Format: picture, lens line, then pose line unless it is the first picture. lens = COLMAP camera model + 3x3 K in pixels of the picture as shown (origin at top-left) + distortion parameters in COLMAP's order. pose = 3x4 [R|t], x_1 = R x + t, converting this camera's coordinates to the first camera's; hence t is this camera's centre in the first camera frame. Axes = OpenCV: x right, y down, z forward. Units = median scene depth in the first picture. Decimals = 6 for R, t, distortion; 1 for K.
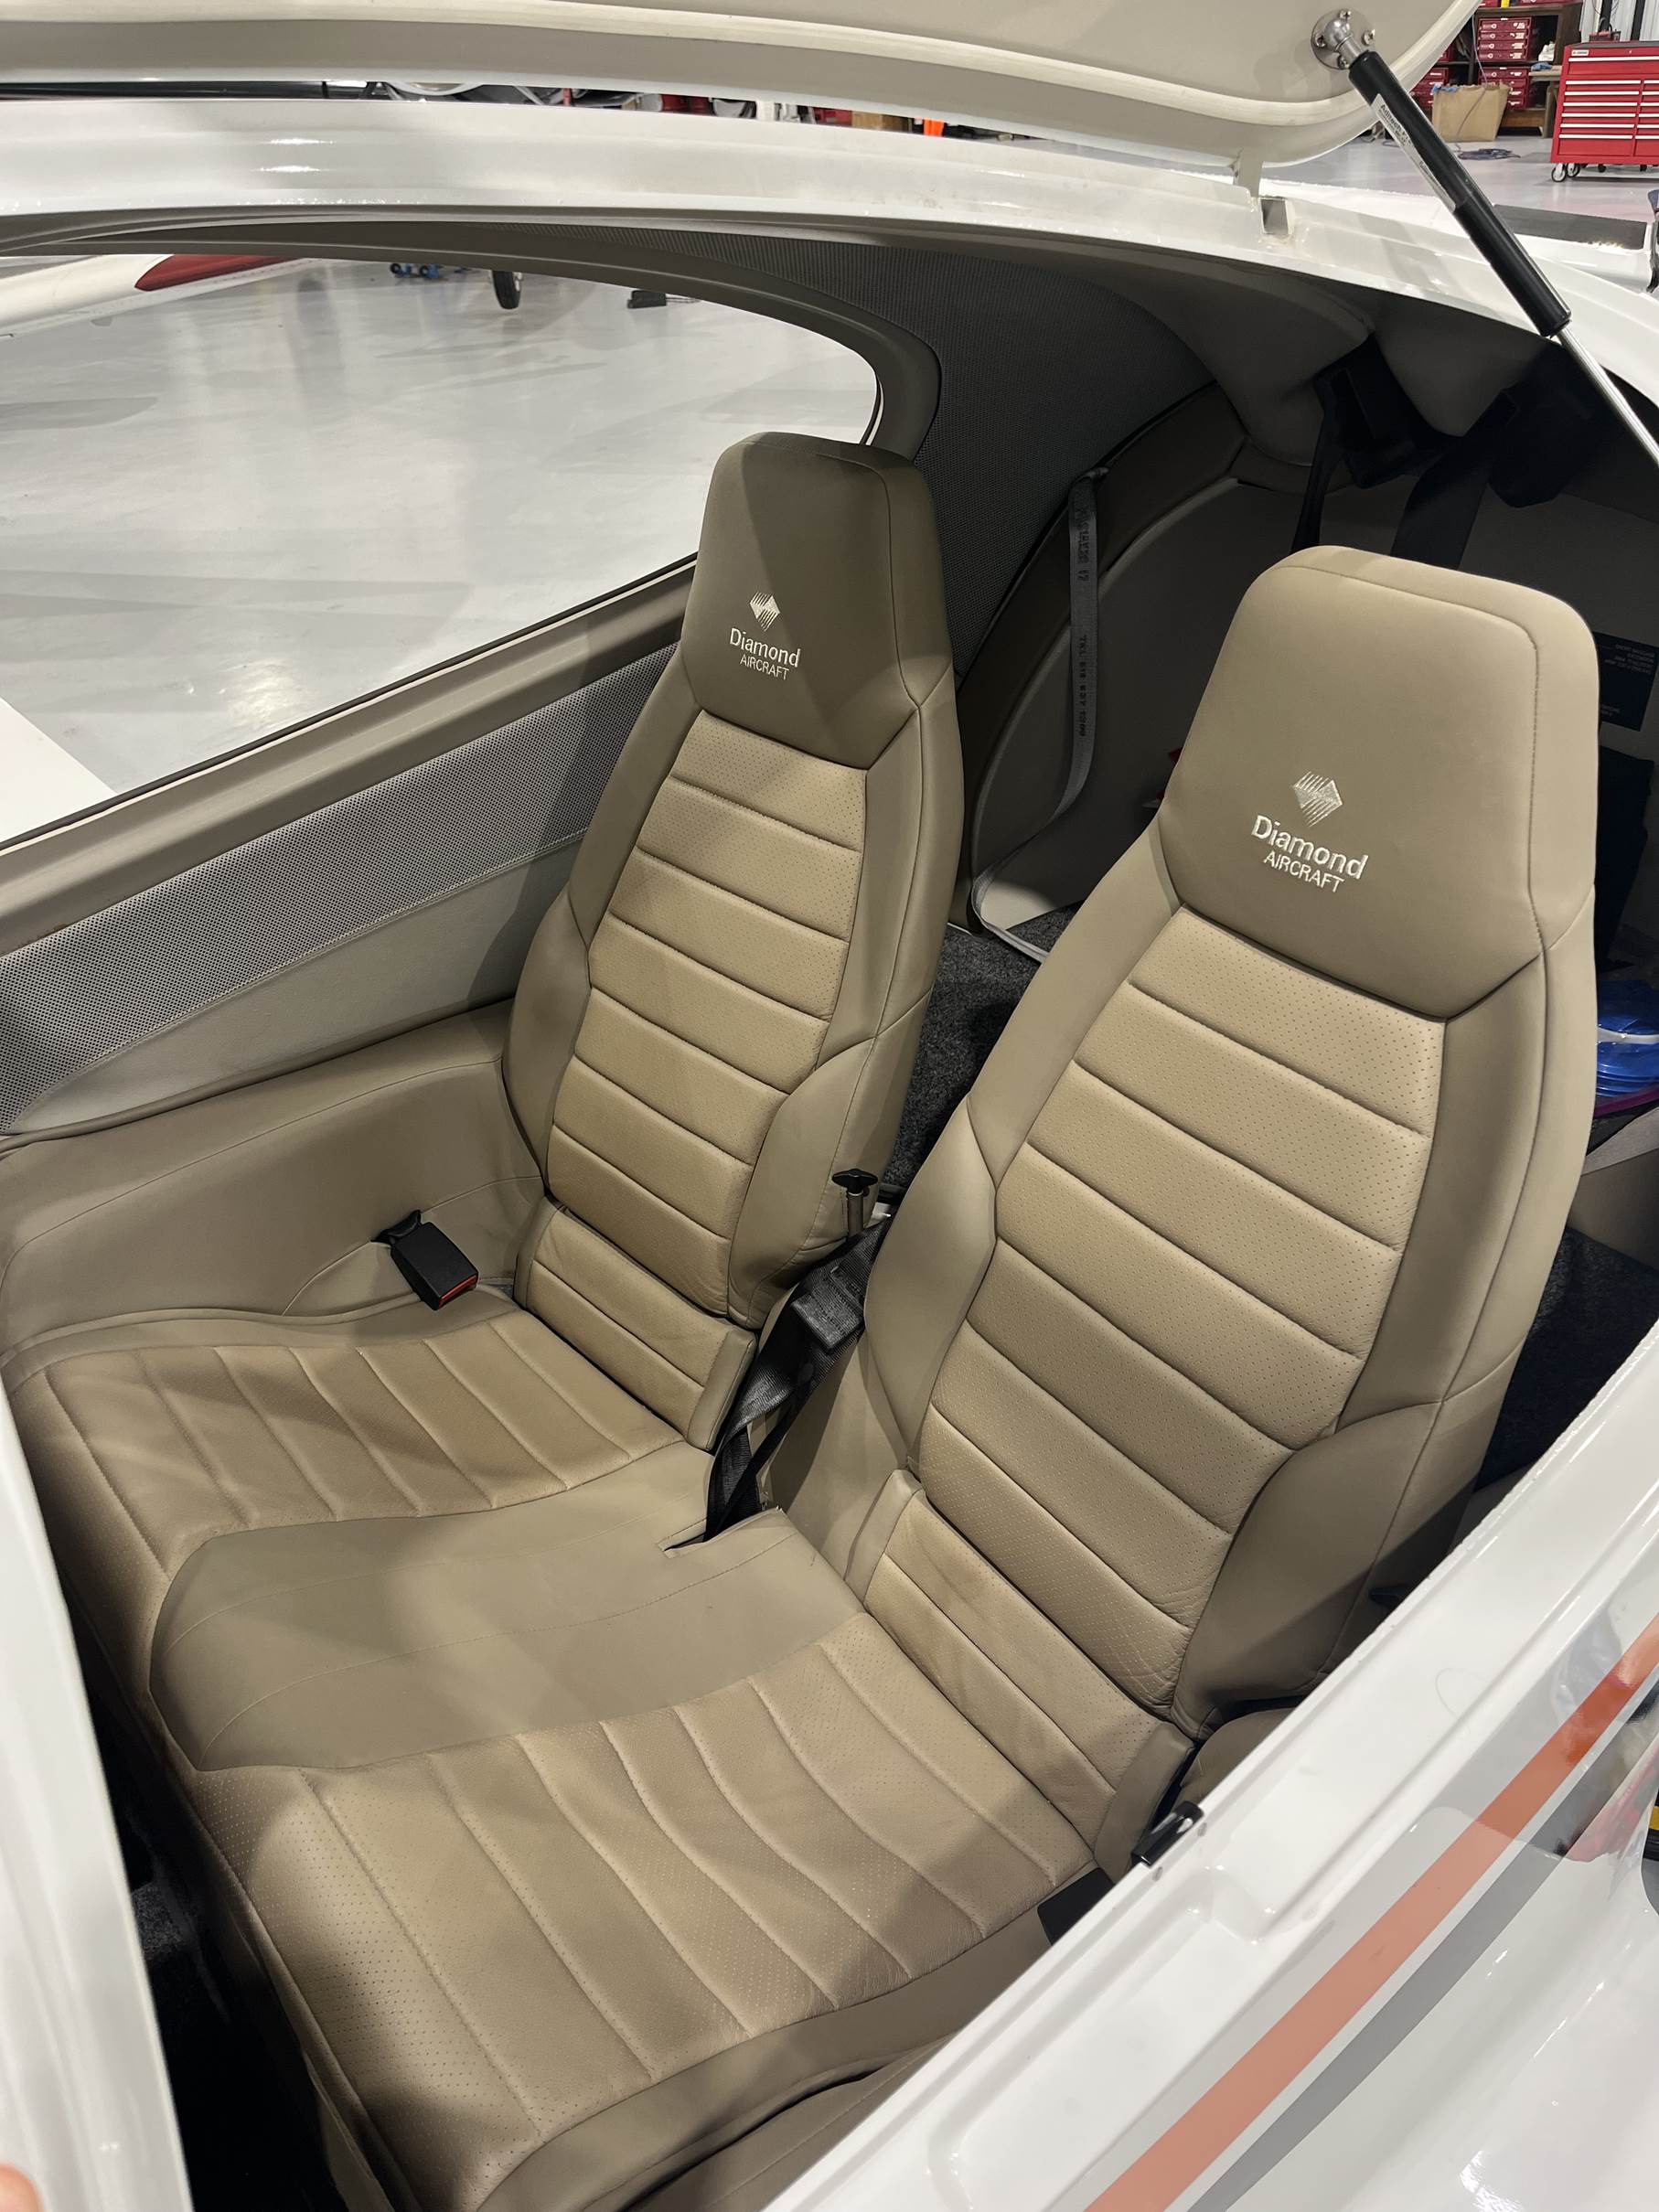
lens RADIAL K [[1676.5, 0, 830.2], [0, 1676.5, 1104.2], [0, 0, 1]] dist [0.025709, -0.021343]
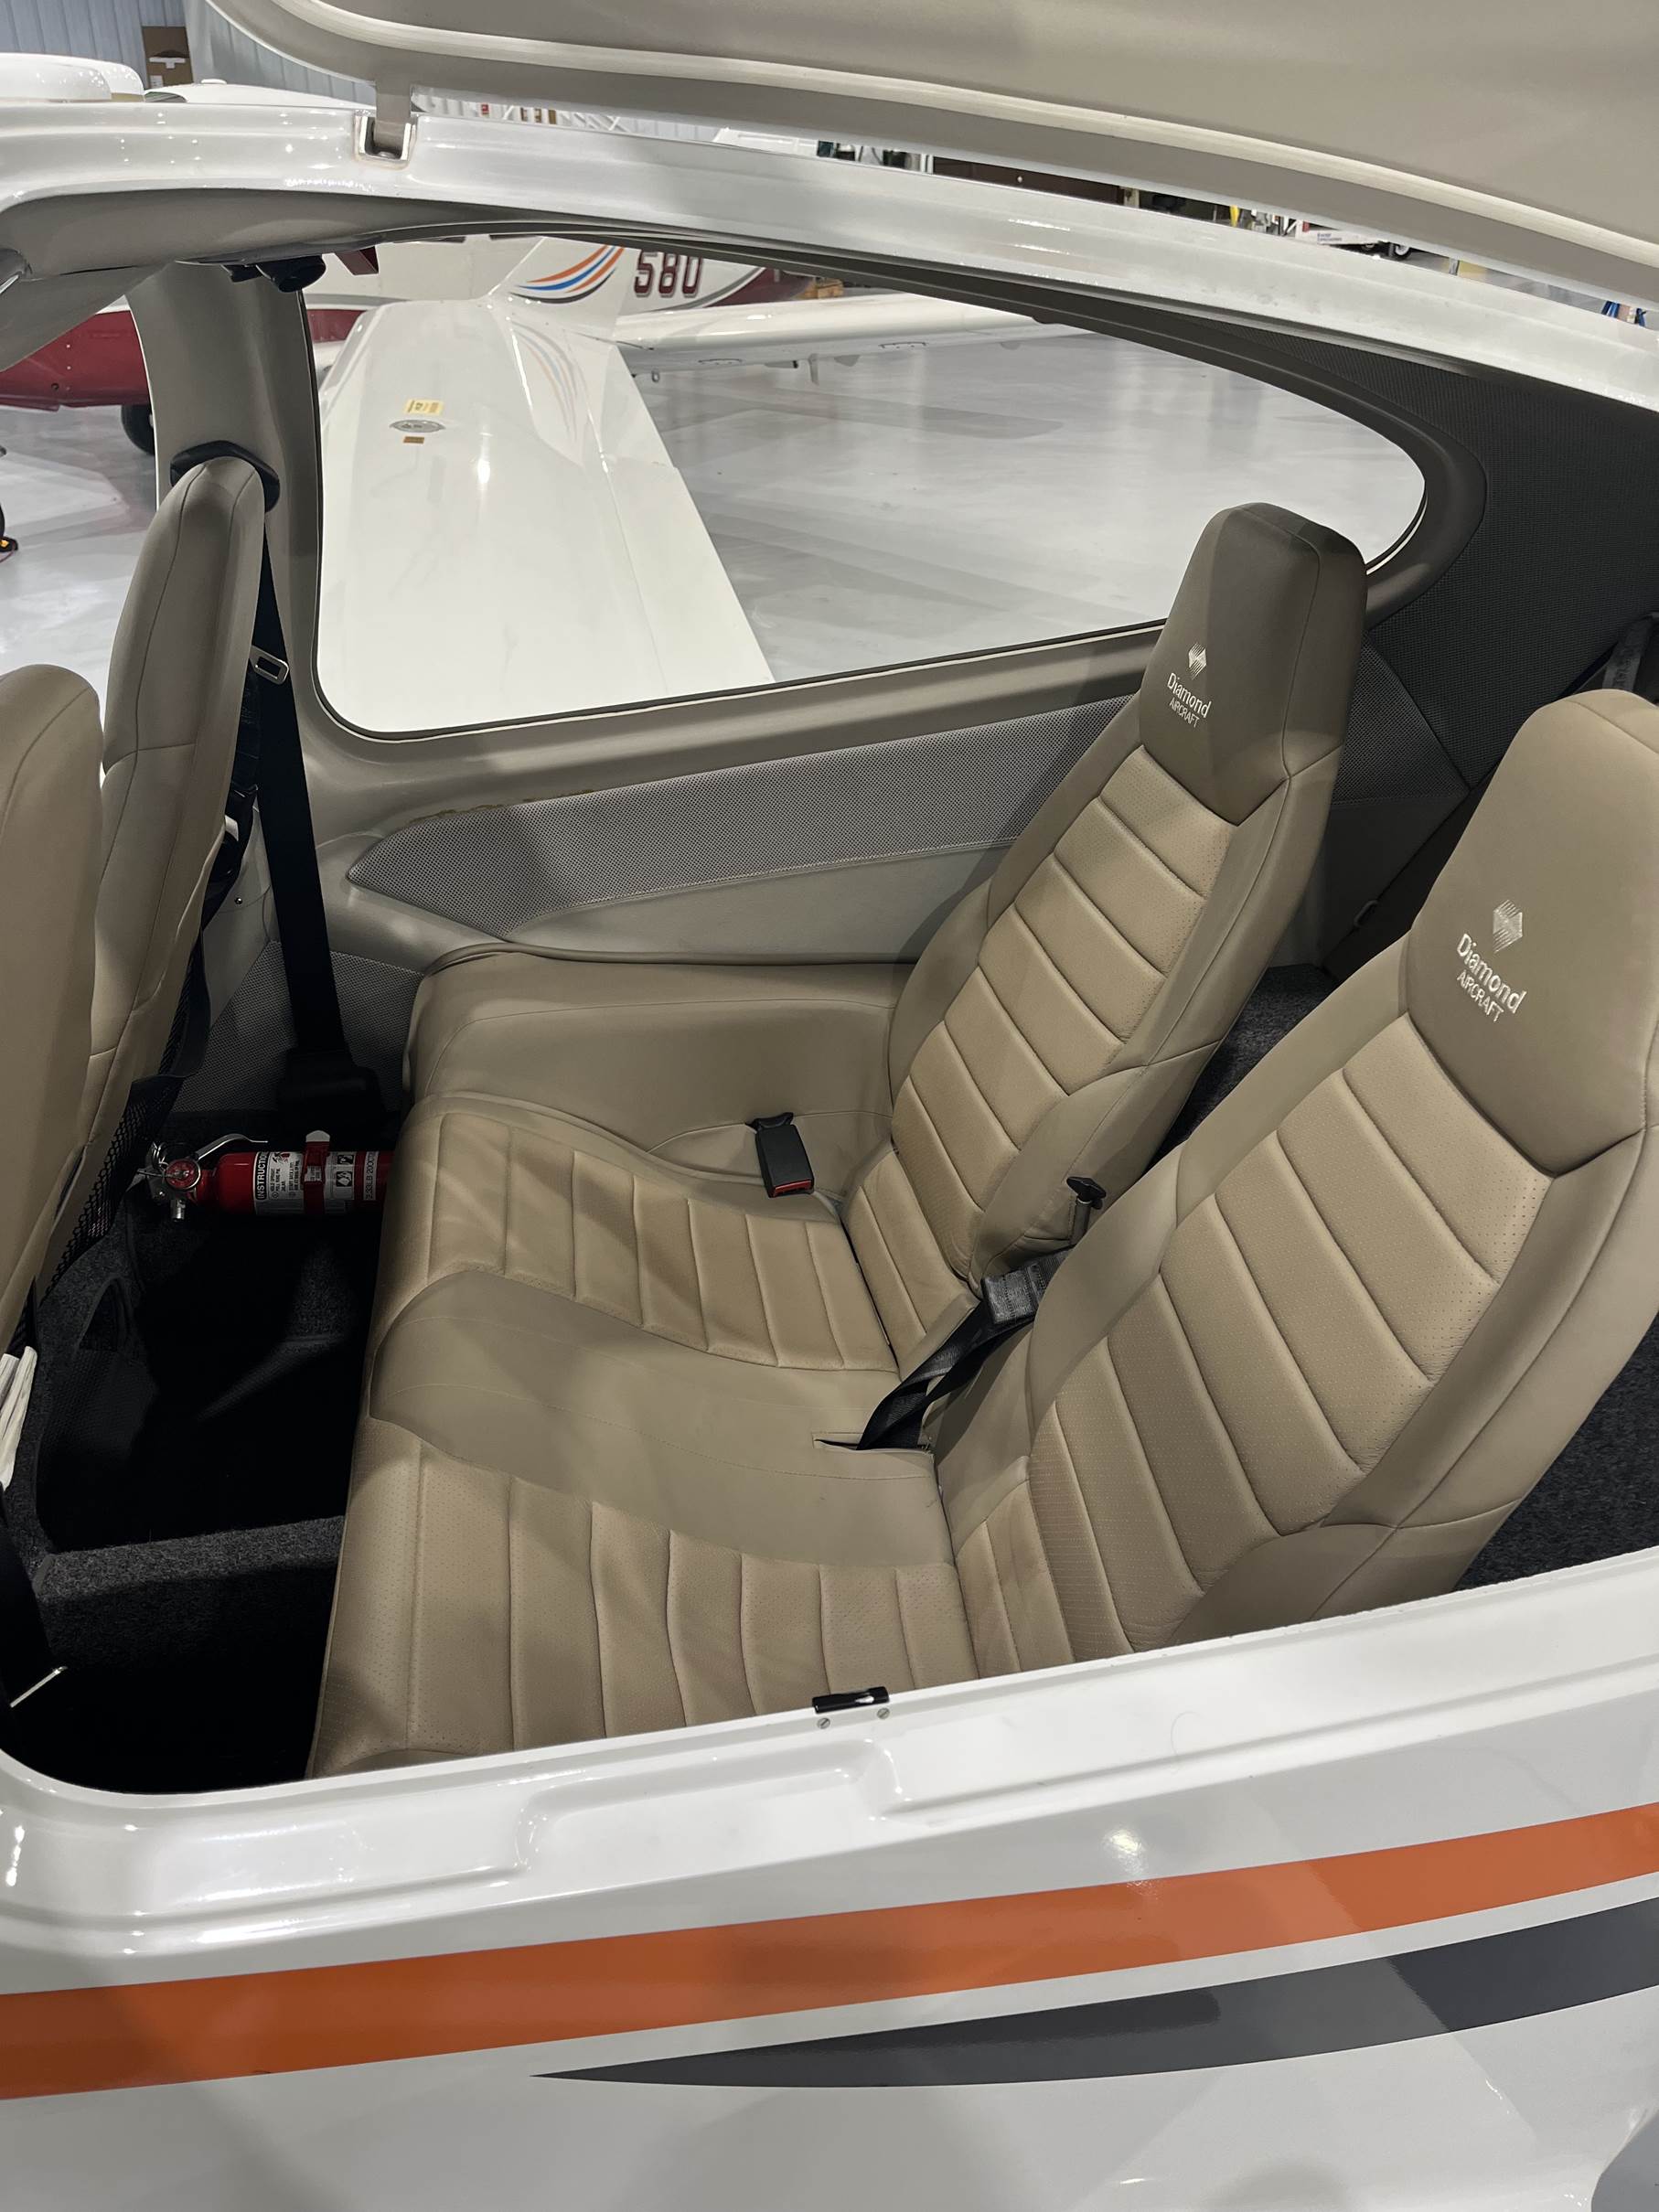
lens RADIAL K [[1676.5, 0, 825.3], [0, 1676.5, 1108.4], [0, 0, 1]] dist [0.025709, -0.021343]
pose [[0.863803, 0.315486, -0.392828, 0.269618], [-0.326609, 0.944305, 0.040193, 0.008695], [0.383630, 0.093582, 0.918733, -0.046036]]
